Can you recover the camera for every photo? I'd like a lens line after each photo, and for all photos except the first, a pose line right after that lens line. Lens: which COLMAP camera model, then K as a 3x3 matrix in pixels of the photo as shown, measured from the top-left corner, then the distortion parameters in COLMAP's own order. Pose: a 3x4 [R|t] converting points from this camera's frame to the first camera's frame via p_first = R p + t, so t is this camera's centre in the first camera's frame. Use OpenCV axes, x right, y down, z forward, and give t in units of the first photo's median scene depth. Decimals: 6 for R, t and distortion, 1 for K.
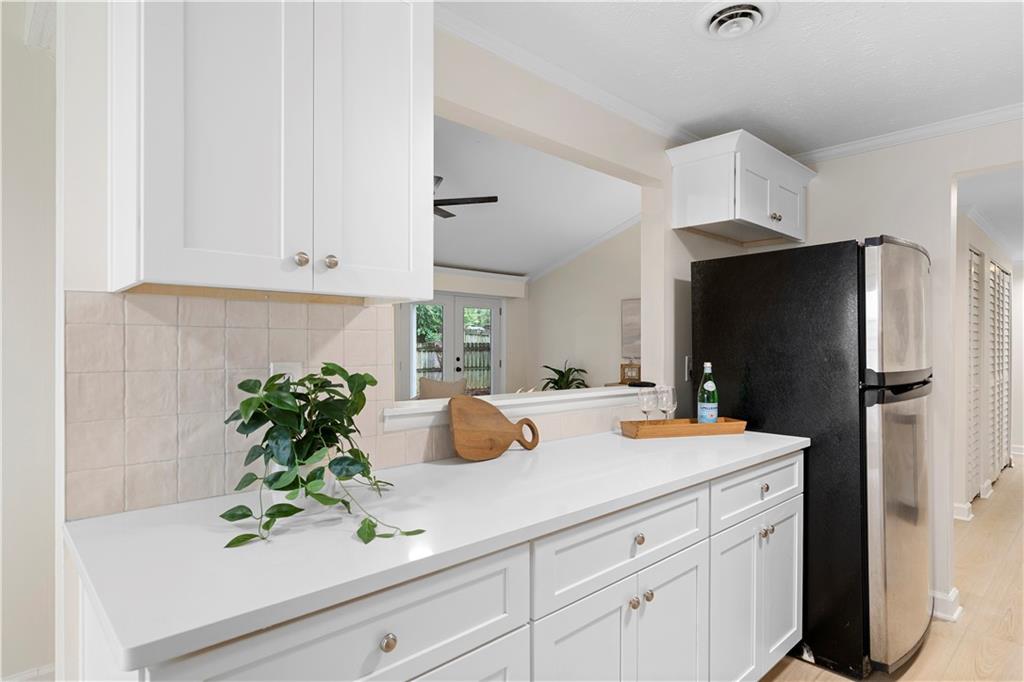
lens RADIAL K [[562.1, 0, 511.1], [0, 562.1, 348.9], [0, 0, 1]] dist [-0.004126, 0.004918]
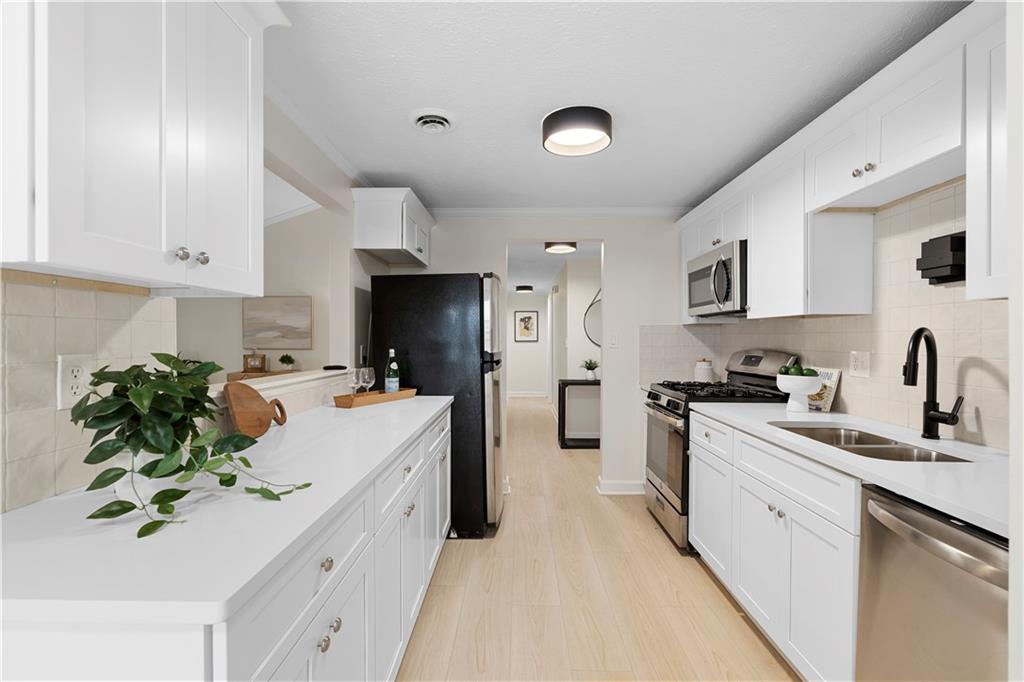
lens RADIAL K [[461.8, 0, 507.1], [0, 461.8, 340.8], [0, 0, 1]] dist [-0.003334, 0.000396]
pose [[0.705348, -0.005300, 0.708841, -0.271622], [0.005400, 0.999983, 0.002104, 0.002183], [-0.708840, 0.002344, 0.705365, -0.018508]]
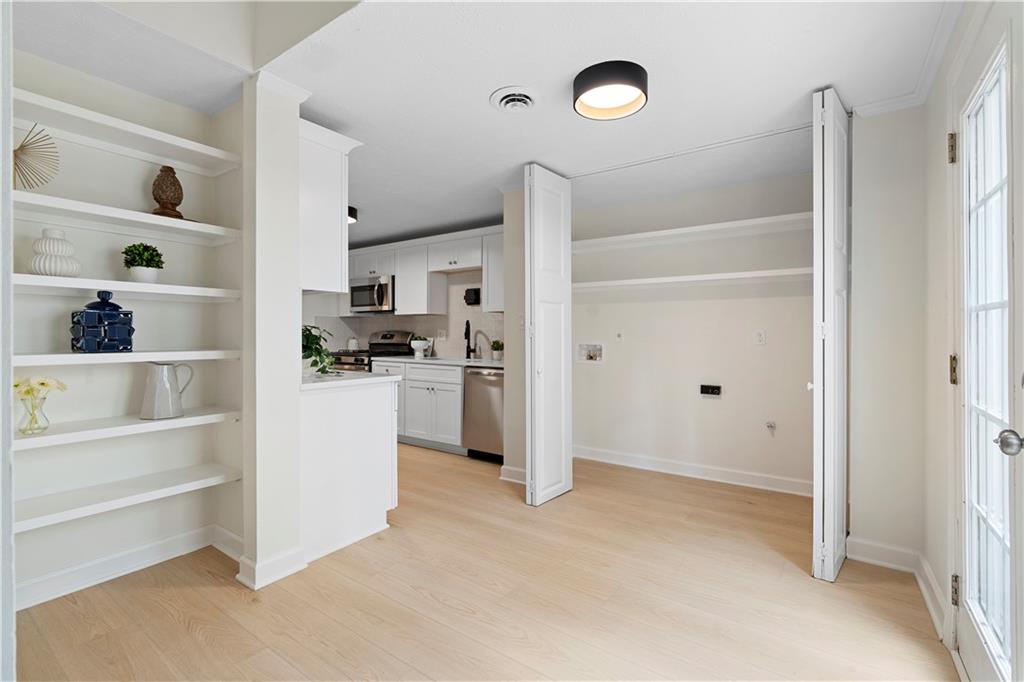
lens RADIAL K [[461.8, 0, 513.4], [0, 461.8, 339.5], [0, 0, 1]] dist [-0.003334, 0.000396]
pose [[-0.200128, -0.008967, 0.979729, -0.757815], [0.000709, 0.999957, 0.009297, 0.025231], [-0.979769, 0.002555, -0.200113, 0.094627]]
